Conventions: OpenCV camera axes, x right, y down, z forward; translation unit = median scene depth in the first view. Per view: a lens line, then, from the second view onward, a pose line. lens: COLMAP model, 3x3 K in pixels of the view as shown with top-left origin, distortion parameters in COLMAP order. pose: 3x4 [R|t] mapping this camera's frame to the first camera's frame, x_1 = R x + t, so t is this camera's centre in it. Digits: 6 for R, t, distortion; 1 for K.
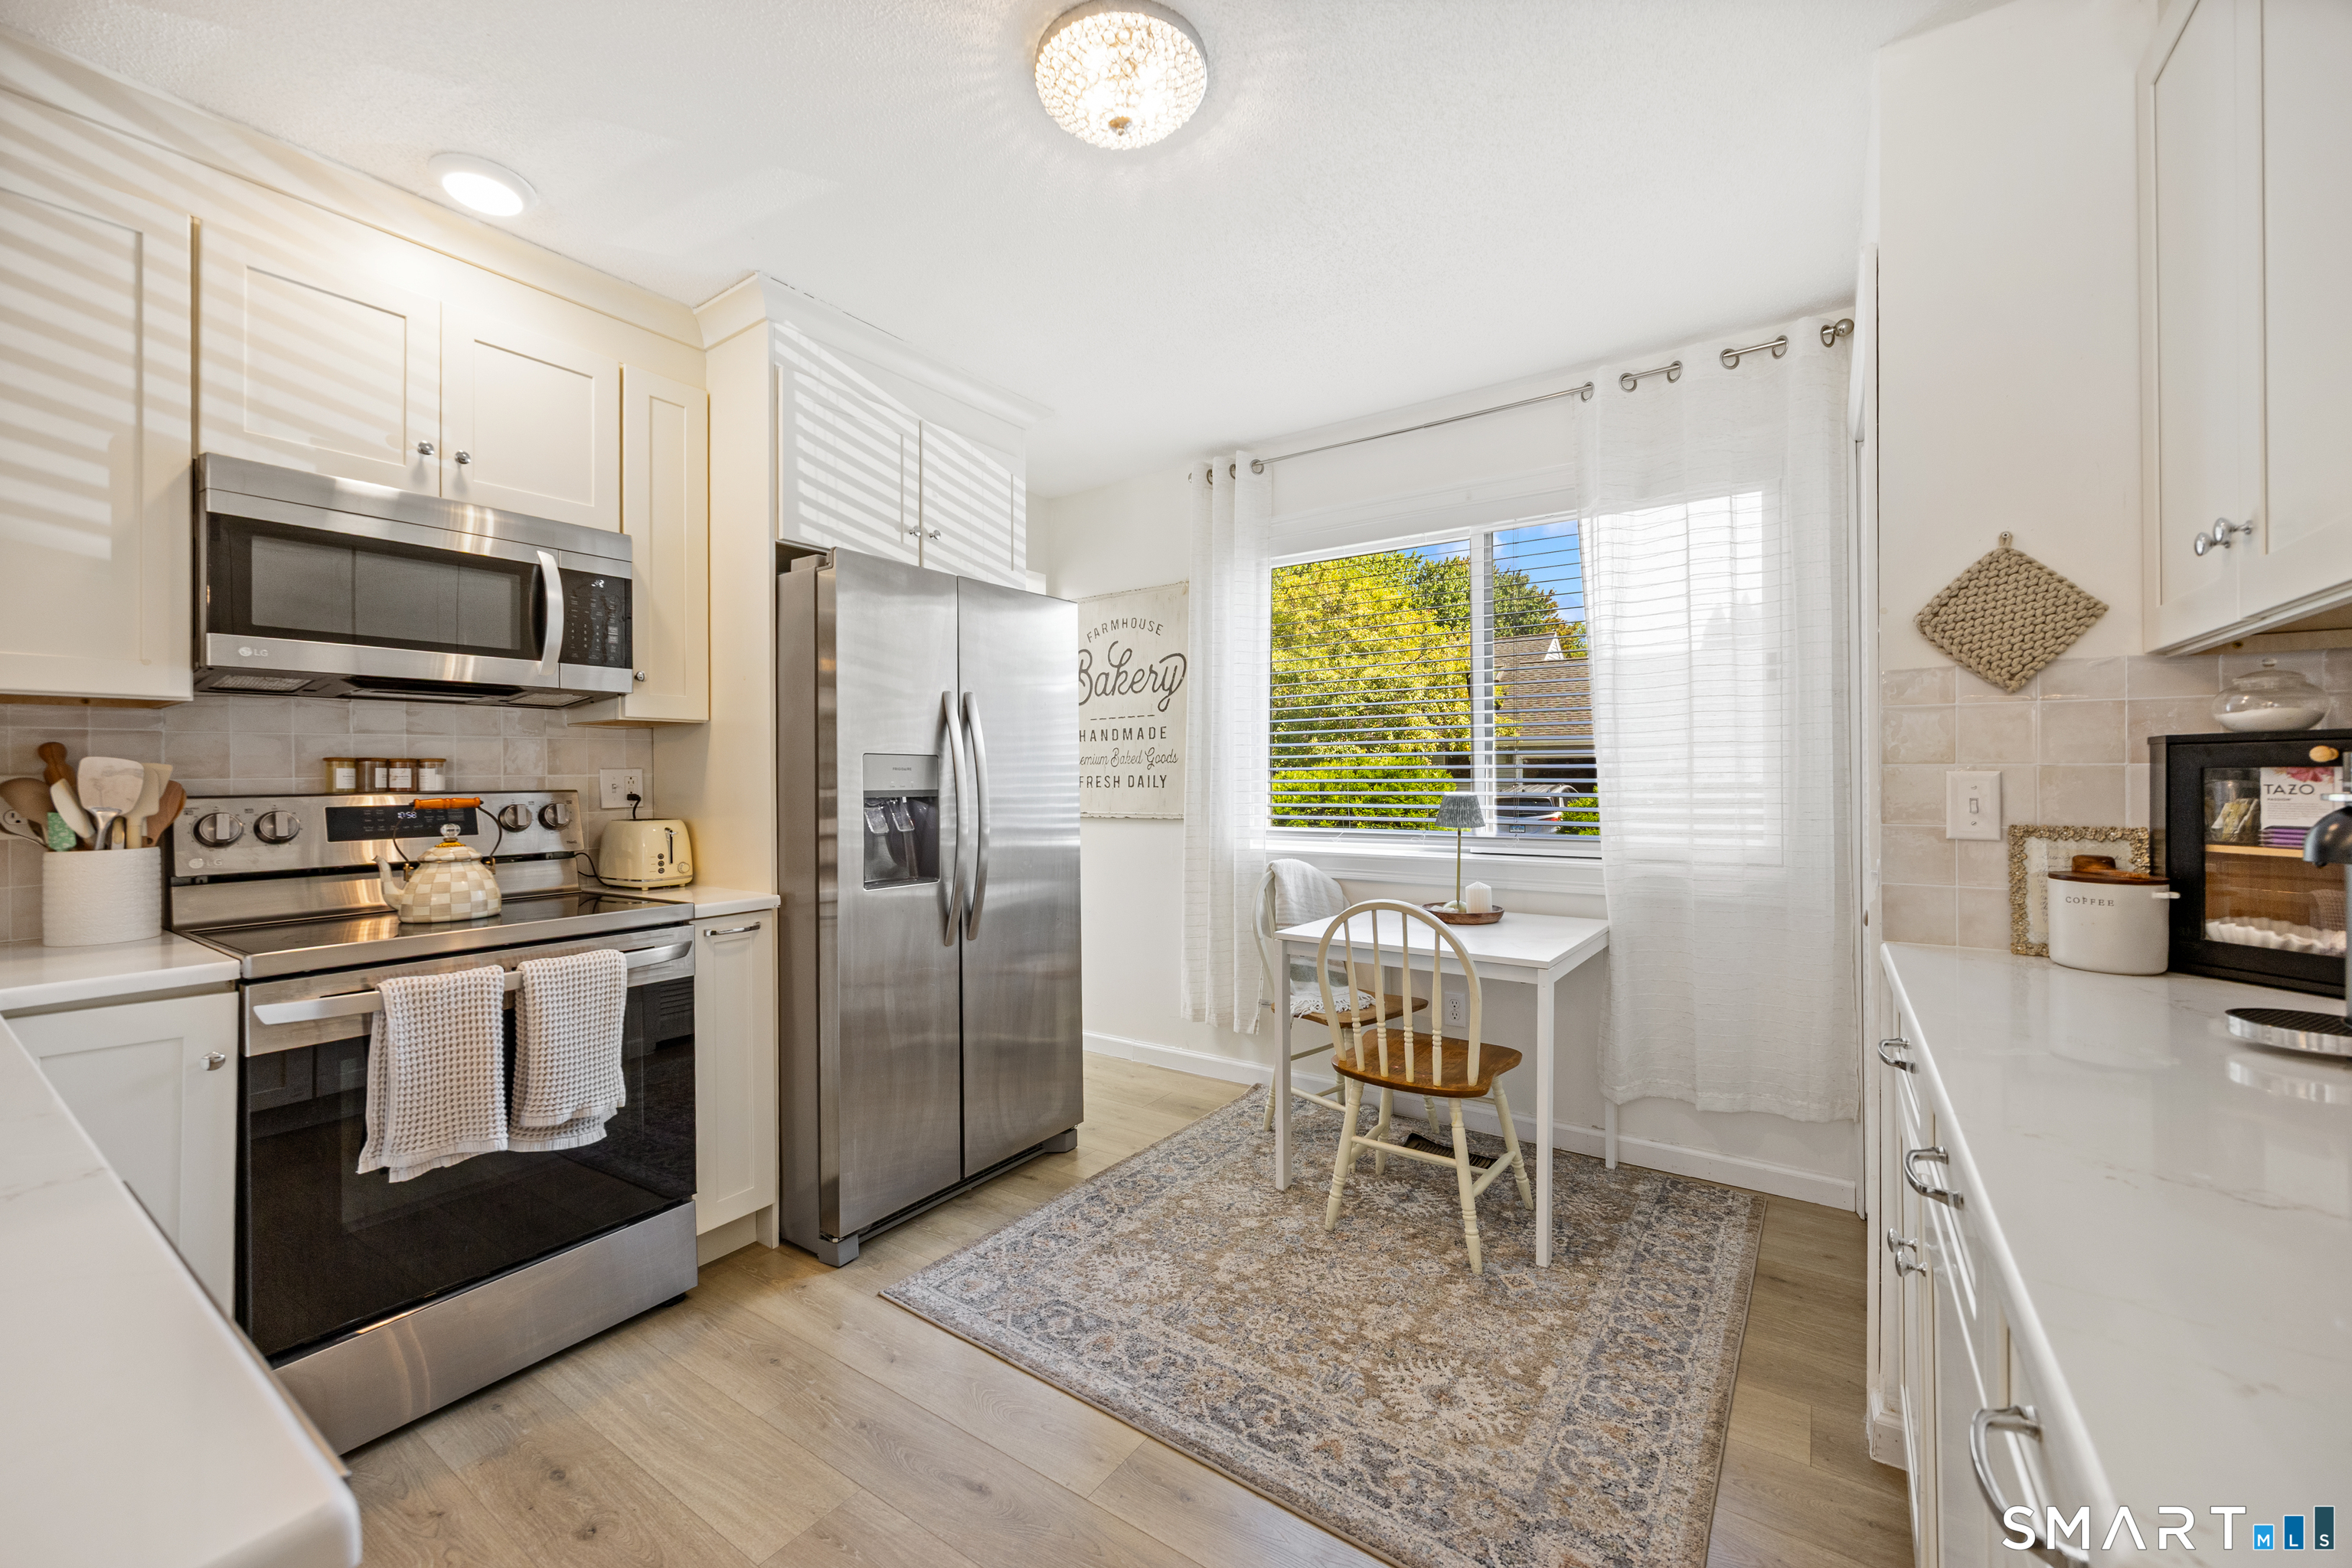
lens RADIAL K [[919.5, 0, 1178.0], [0, 919.5, 771.5], [0, 0, 1]] dist [-0.001889, 0.000044]
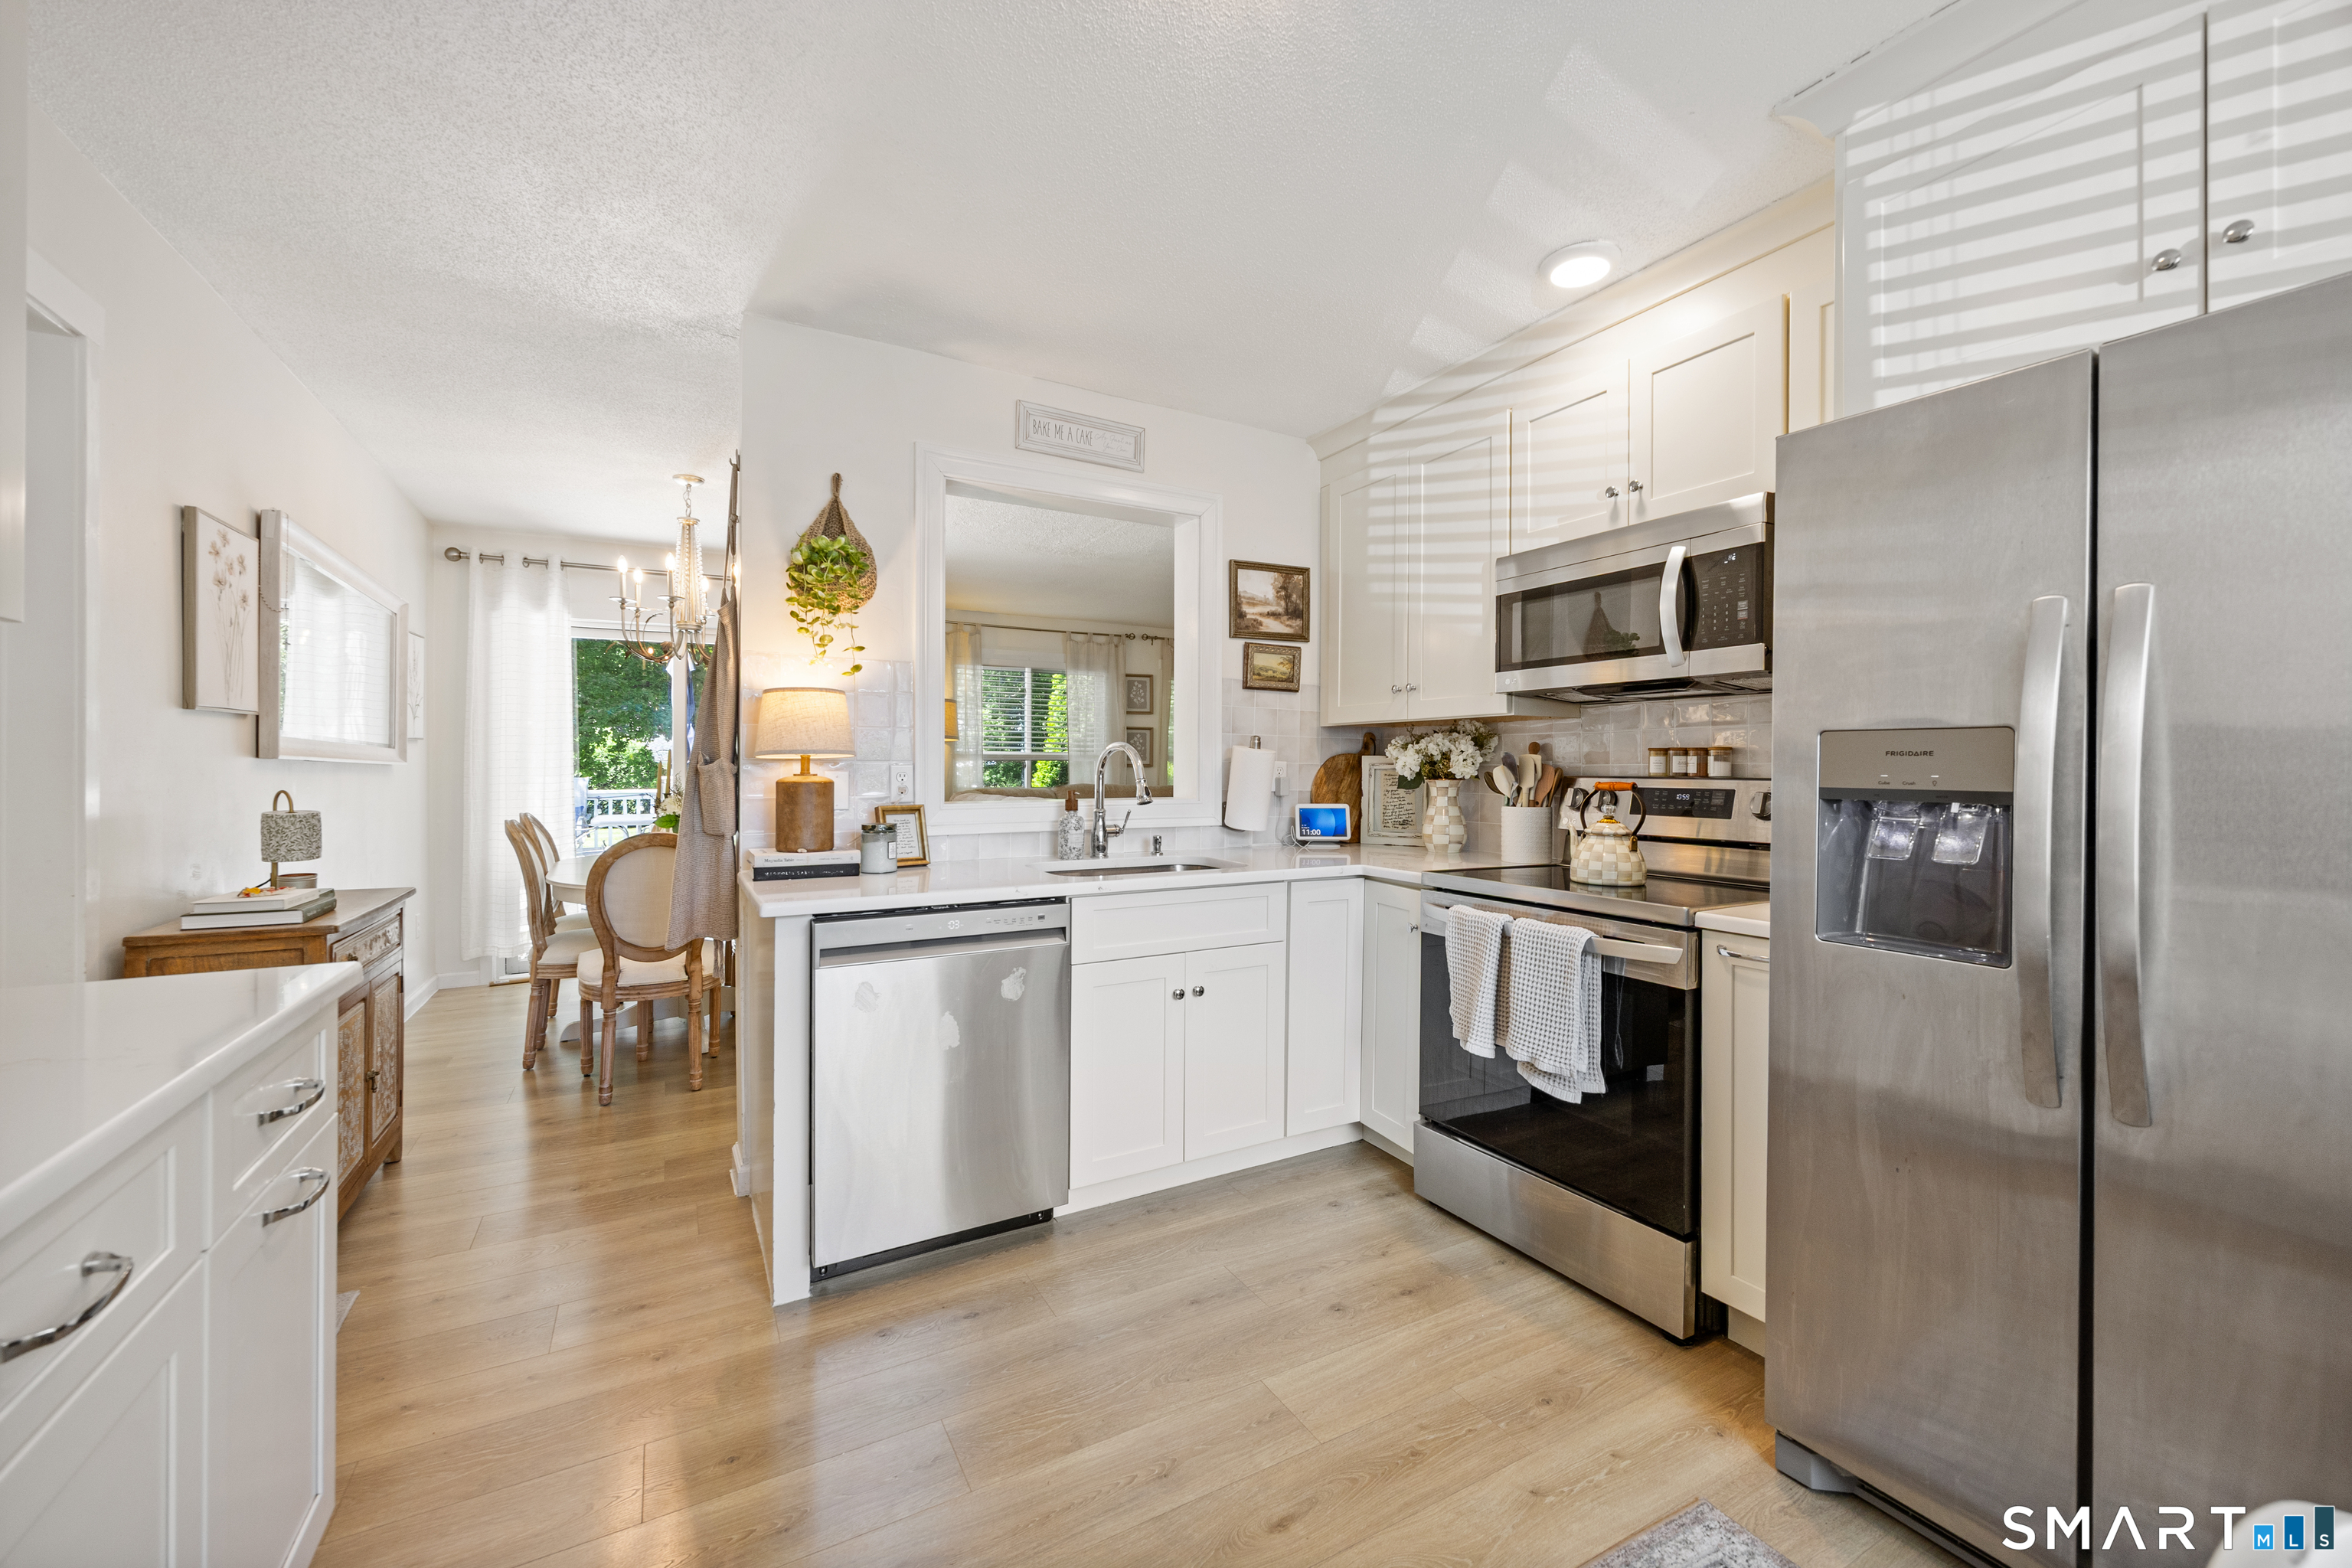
lens RADIAL K [[919.5, 0, 1178.0], [0, 919.5, 771.5], [0, 0, 1]] dist [-0.001889, 0.000044]
pose [[-0.434754, 0.013853, -0.900443, 0.490062], [0.001845, 0.999893, 0.014492, -0.002423], [0.900547, 0.004639, -0.434734, 0.964088]]
